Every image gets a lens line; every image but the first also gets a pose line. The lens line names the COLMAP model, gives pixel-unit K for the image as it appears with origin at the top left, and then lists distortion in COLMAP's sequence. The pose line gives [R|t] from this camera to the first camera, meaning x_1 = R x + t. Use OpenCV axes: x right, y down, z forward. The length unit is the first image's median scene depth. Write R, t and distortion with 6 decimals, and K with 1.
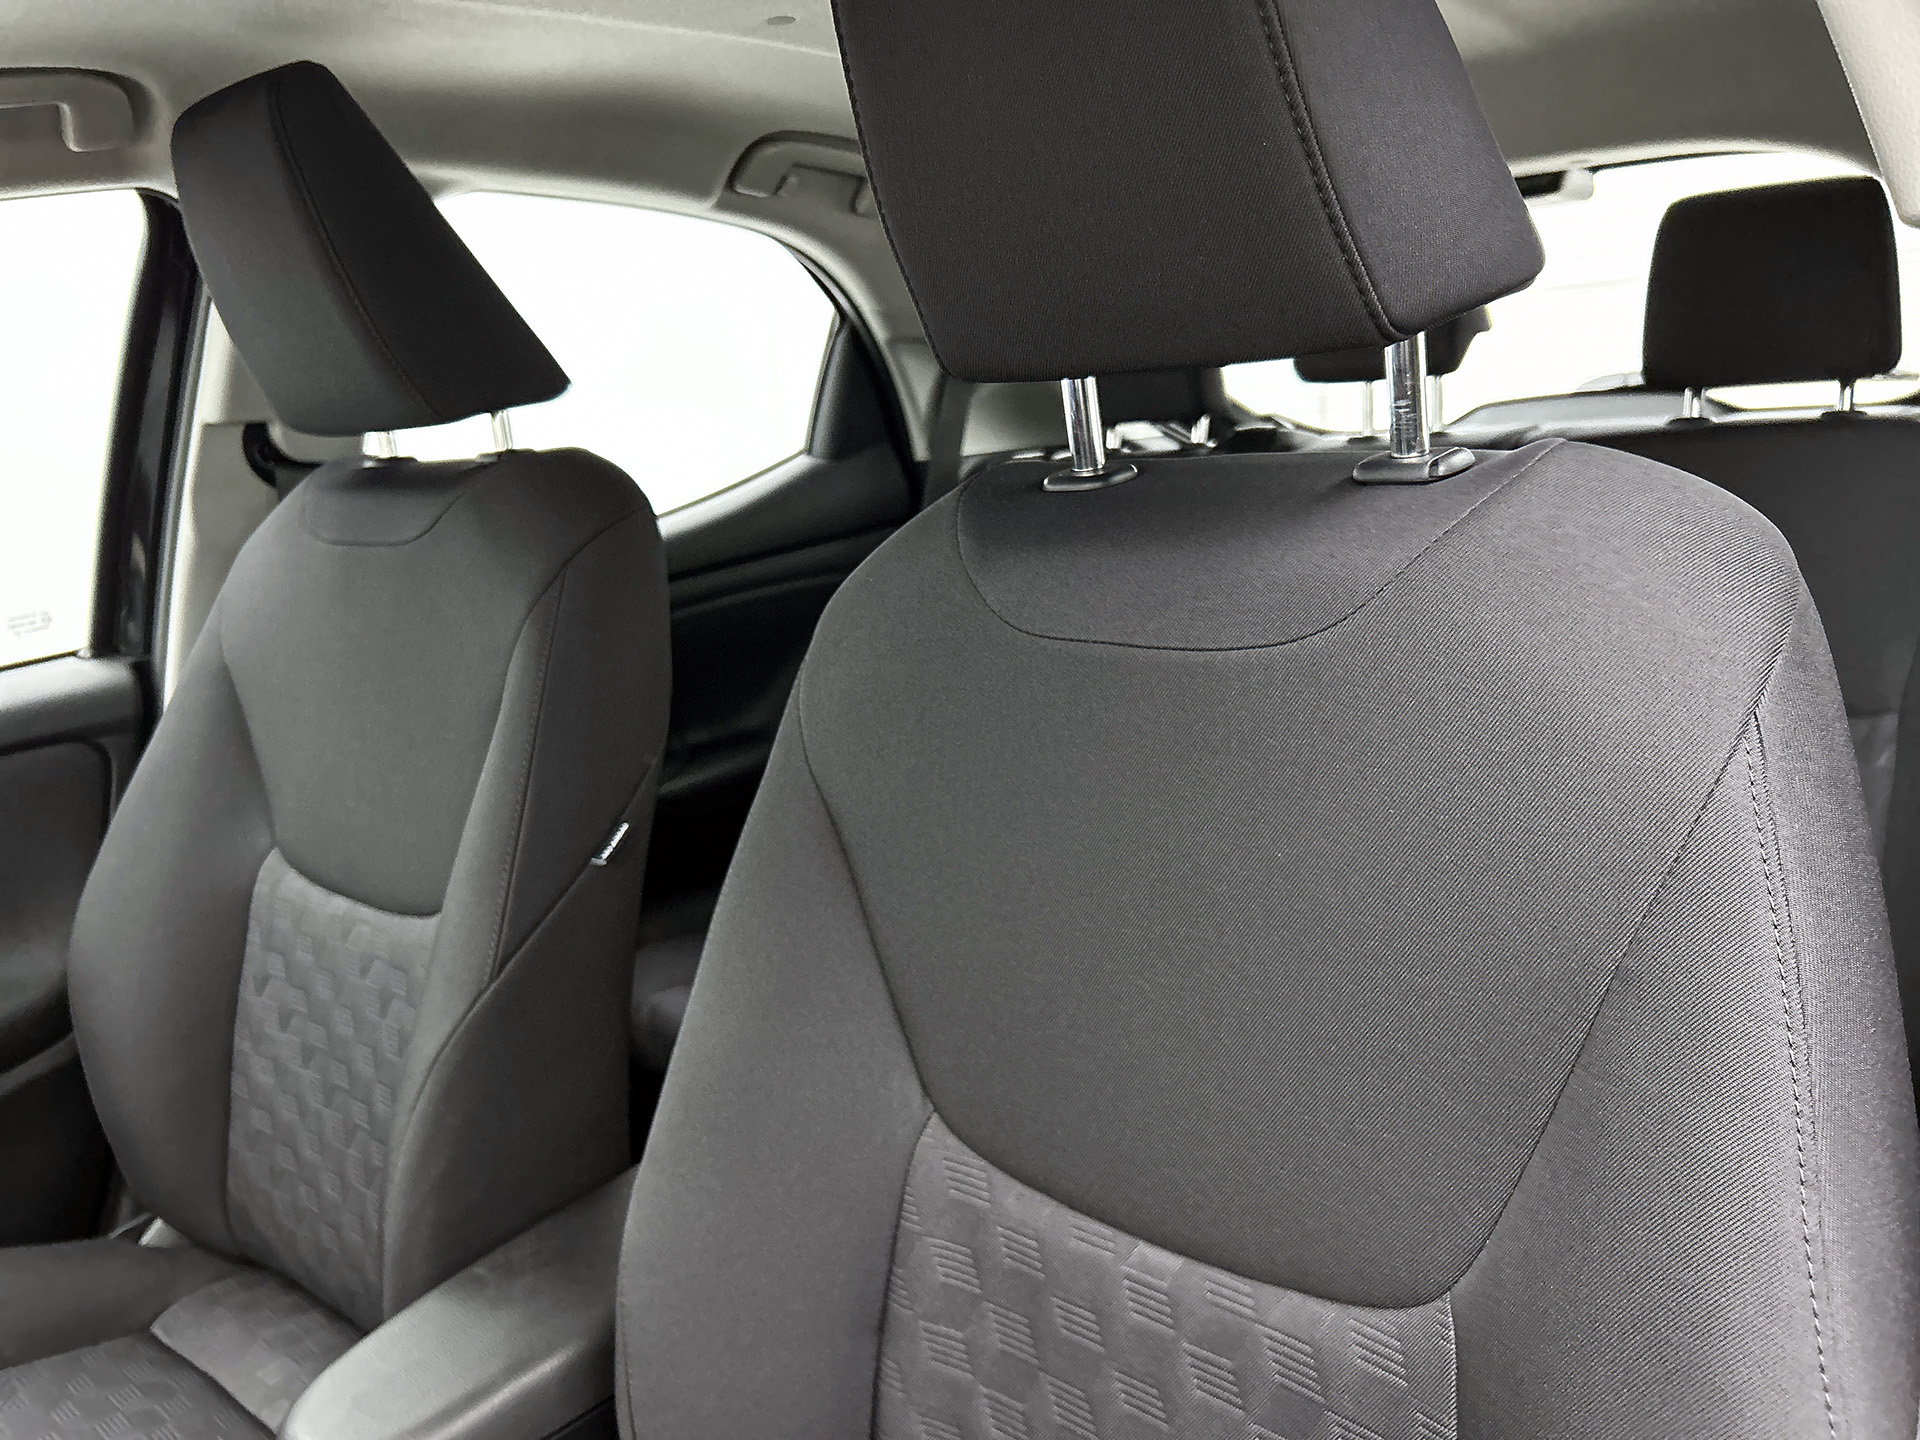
lens RADIAL K [[1510.0, 0, 960.0], [0, 1510.0, 720.0], [0, 0, 1]] dist [0.019999, 0.000159]
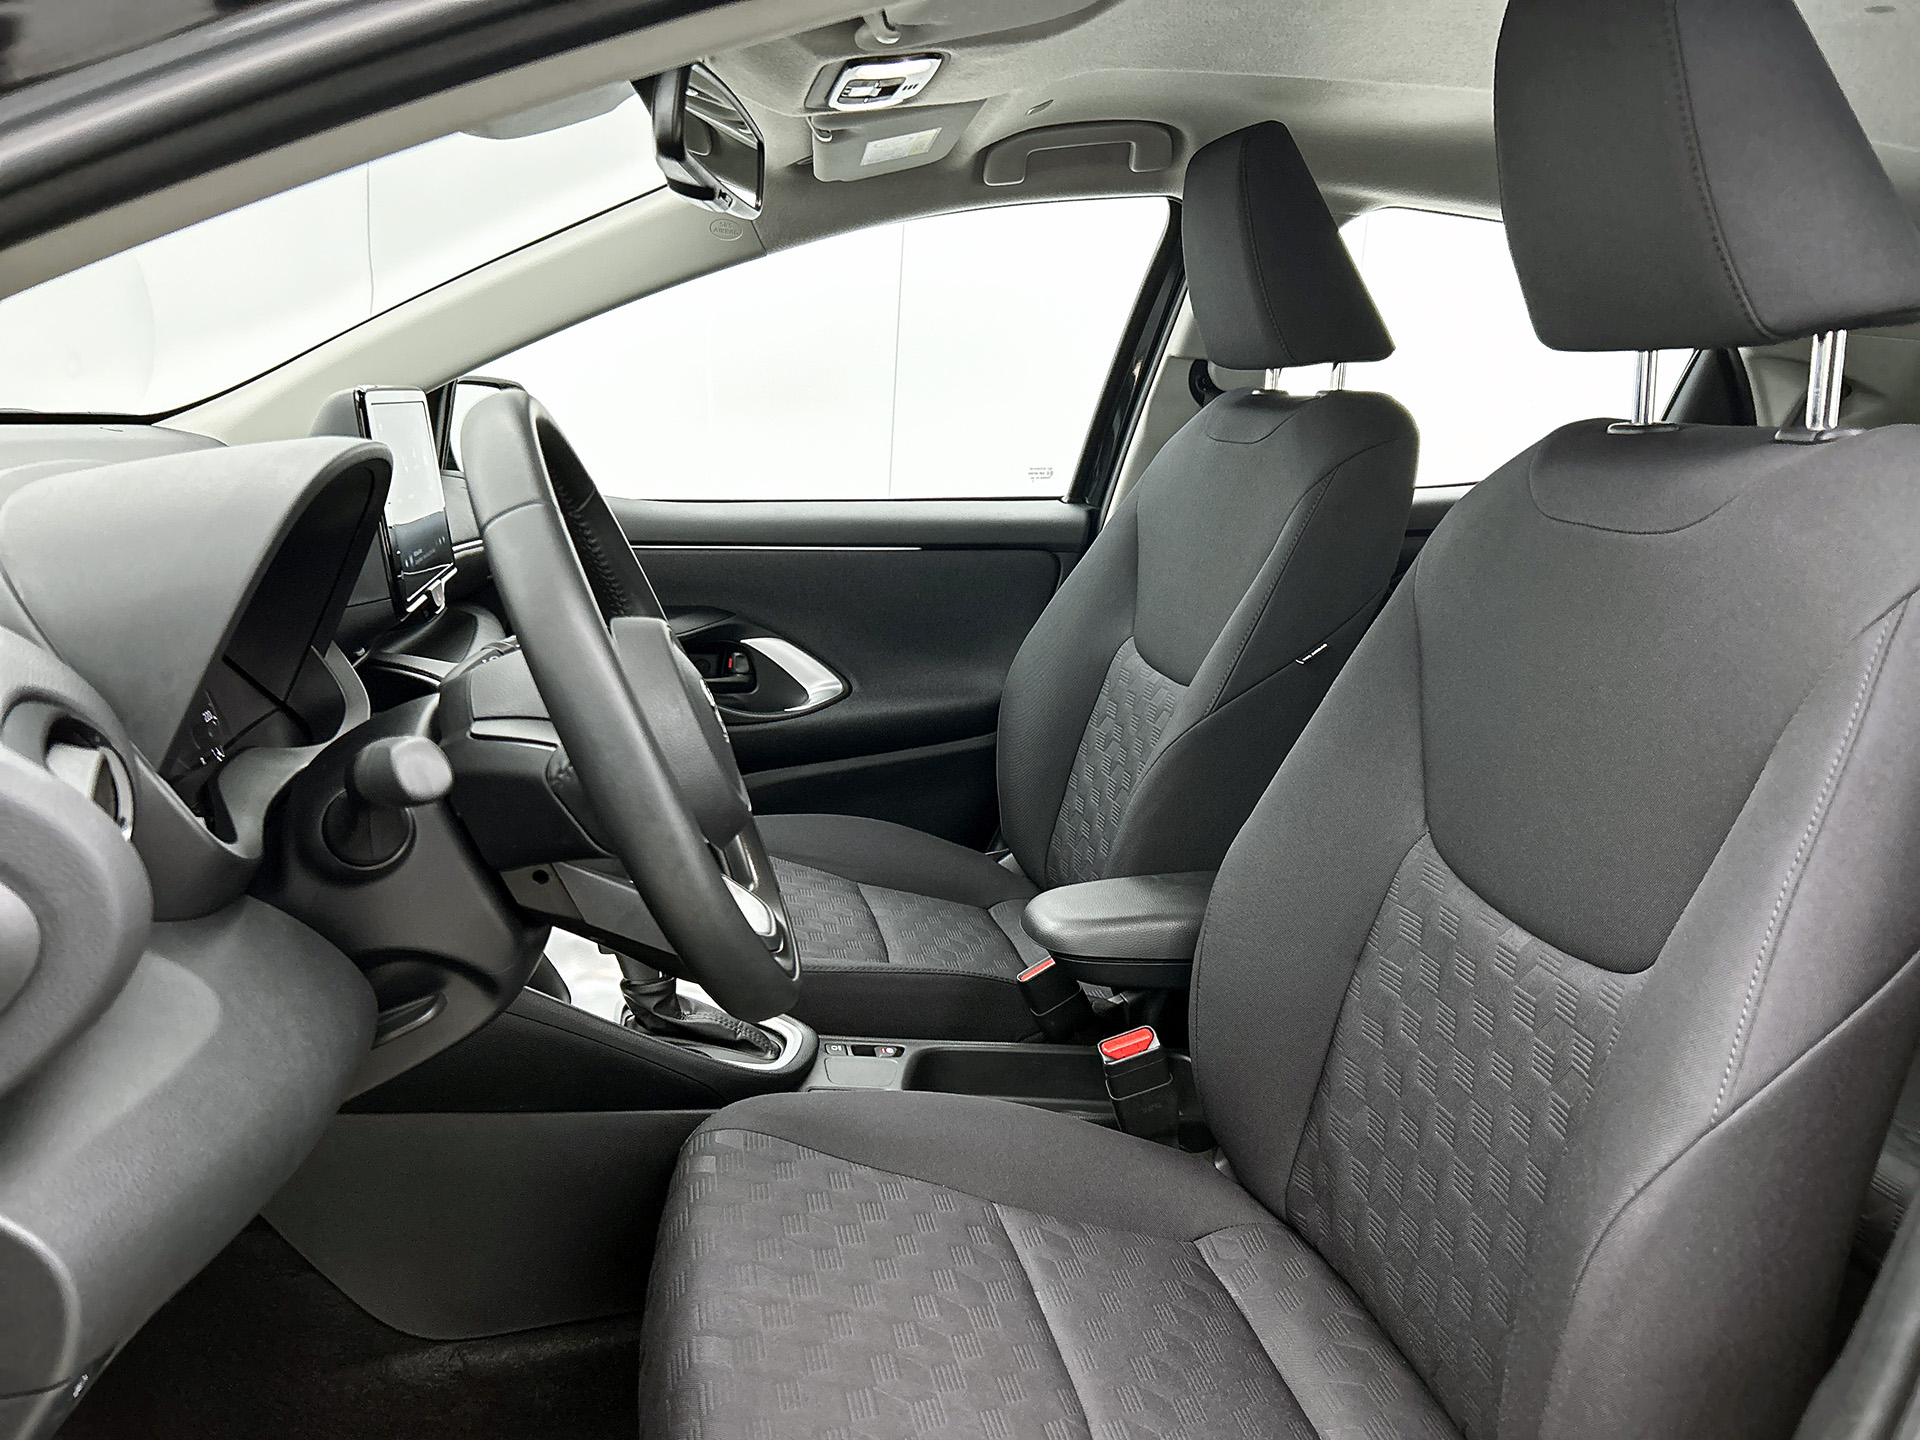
lens RADIAL K [[1510.0, 0, 960.0], [0, 1510.0, 720.0], [0, 0, 1]] dist [0.019999, 0.000159]
pose [[0.793584, 0.242843, -0.557899, 0.283512], [-0.244278, 0.966922, 0.073410, 0.102311], [0.557273, 0.078026, 0.826655, -0.344082]]
